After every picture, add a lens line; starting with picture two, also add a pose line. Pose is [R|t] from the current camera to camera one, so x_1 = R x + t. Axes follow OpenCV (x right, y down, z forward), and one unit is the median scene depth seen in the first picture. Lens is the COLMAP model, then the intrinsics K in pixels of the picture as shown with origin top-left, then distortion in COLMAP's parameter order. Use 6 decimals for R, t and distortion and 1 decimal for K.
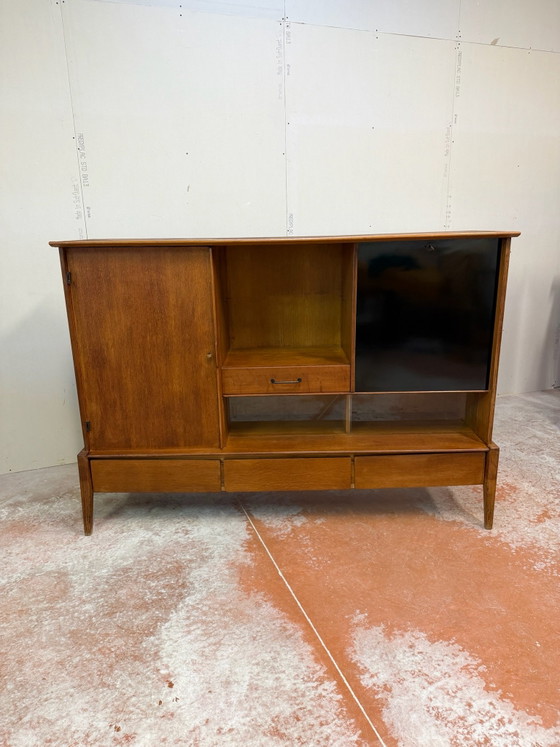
lens RADIAL K [[524.2, 0, 280.0], [0, 524.2, 373.5], [0, 0, 1]] dist [0.079062, -0.117157]
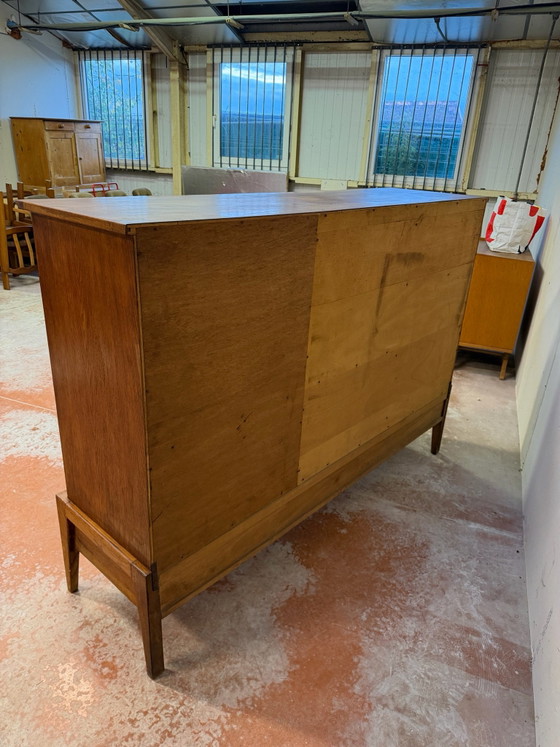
lens RADIAL K [[538.9, 0, 285.8], [0, 538.9, 386.2], [0, 0, 1]] dist [0.002285, 0.005436]
pose [[-0.668941, 0.293413, -0.682955, 0.670531], [-0.240716, 0.783771, 0.572502, -0.487540], [0.703260, 0.547368, -0.453667, 1.493192]]
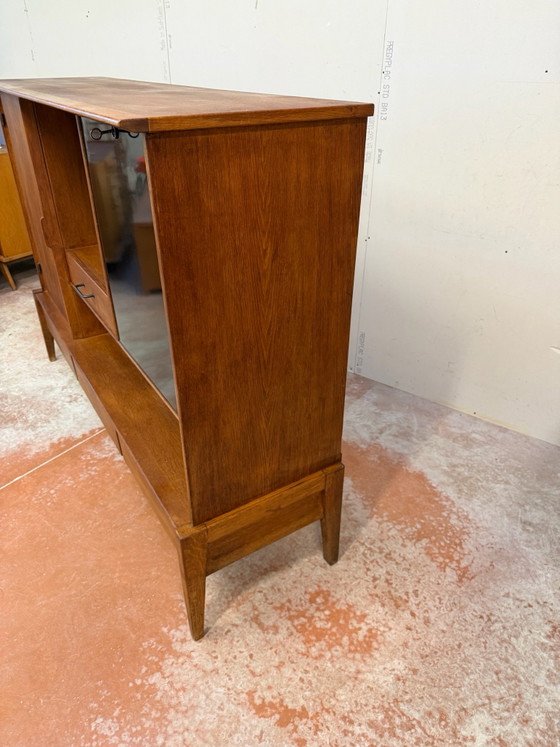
lens RADIAL K [[524.0, 0, 276.3], [0, 524.0, 377.1], [0, 0, 1]] dist [0.035798, -0.052587]
pose [[0.532987, 0.459689, -0.710360, 0.778878], [-0.237271, 0.887062, 0.396010, -0.249891], [0.812175, -0.042520, 0.581863, 0.776480]]
